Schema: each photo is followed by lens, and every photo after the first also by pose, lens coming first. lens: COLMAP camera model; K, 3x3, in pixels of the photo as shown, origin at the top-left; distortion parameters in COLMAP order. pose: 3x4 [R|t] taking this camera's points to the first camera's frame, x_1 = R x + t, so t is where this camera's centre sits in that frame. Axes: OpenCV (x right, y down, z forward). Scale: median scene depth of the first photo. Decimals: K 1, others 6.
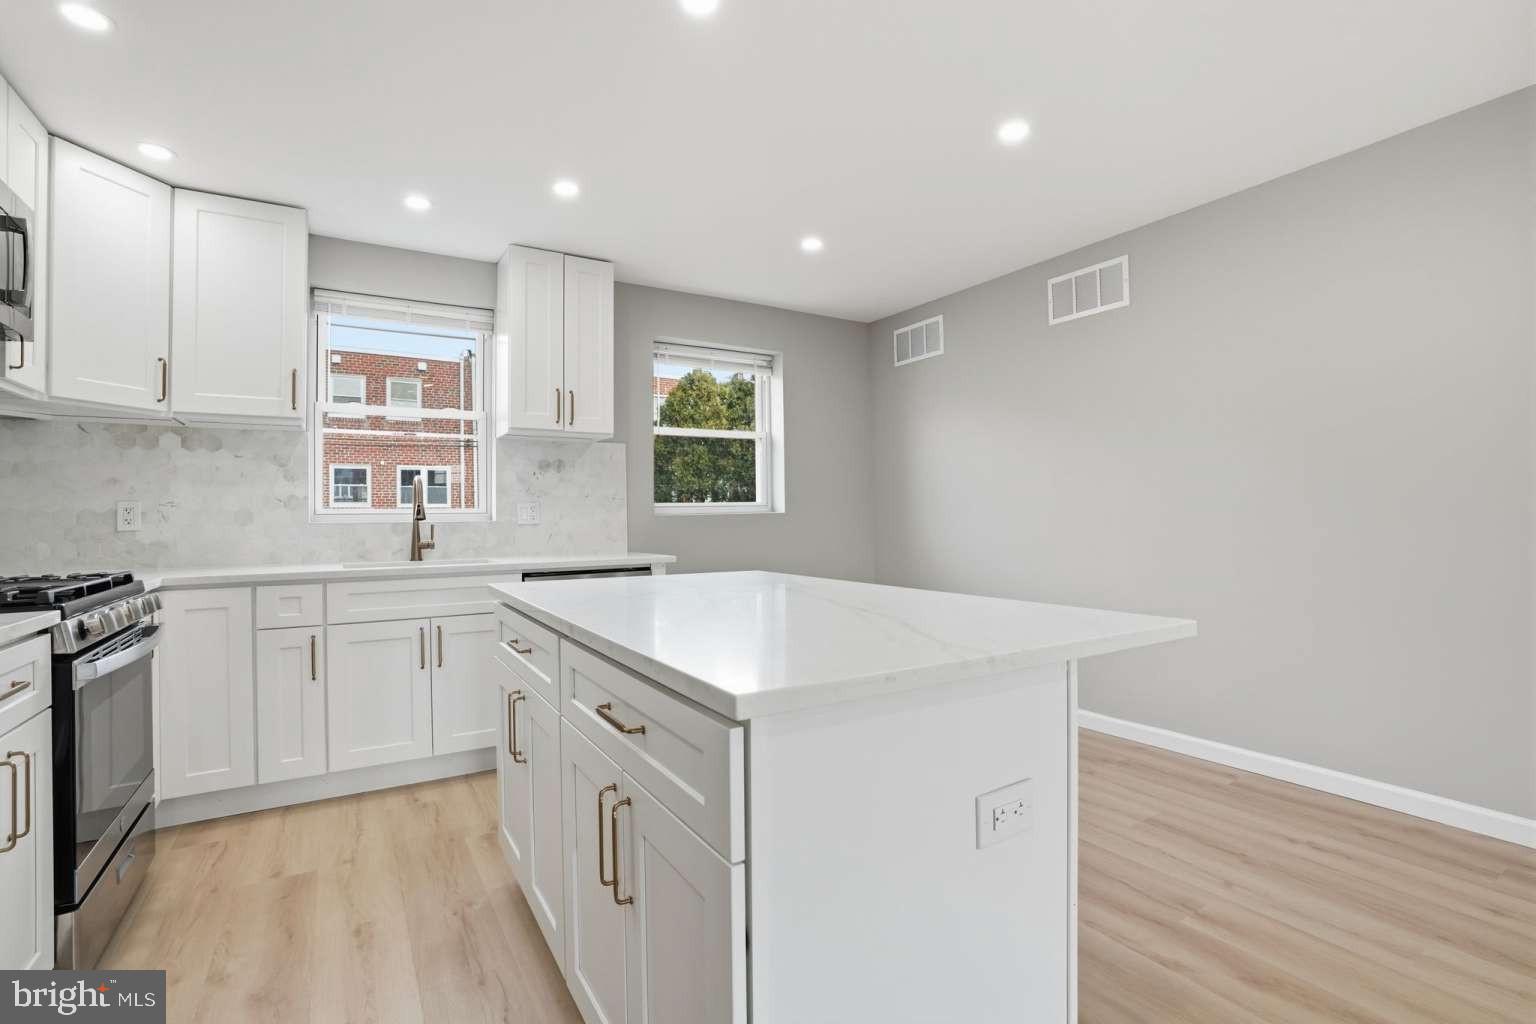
lens RADIAL K [[707.3, 0, 764.1], [0, 707.3, 504.3], [0, 0, 1]] dist [-0.064420, 0.022224]
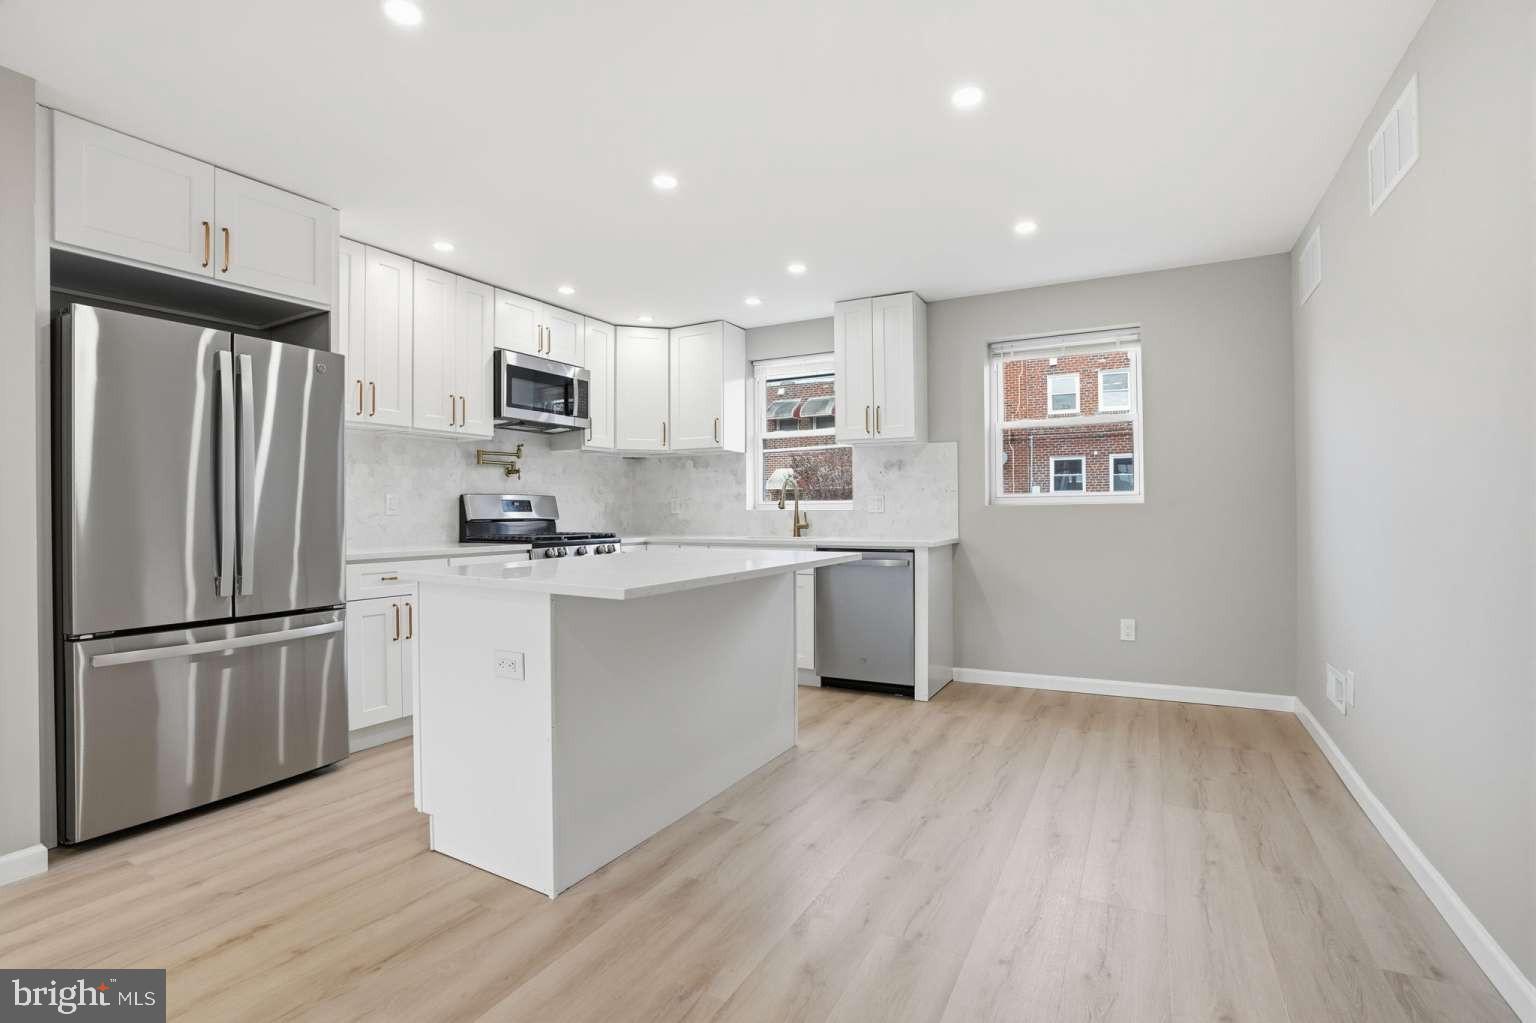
lens RADIAL K [[707.3, 0, 760.7], [0, 707.3, 508.6], [0, 0, 1]] dist [-0.064420, 0.022224]
pose [[0.491164, 0.008266, -0.871028, 0.811252], [0.014170, 0.999747, 0.017478, -0.004777], [0.870952, -0.020927, 0.490922, 0.226333]]
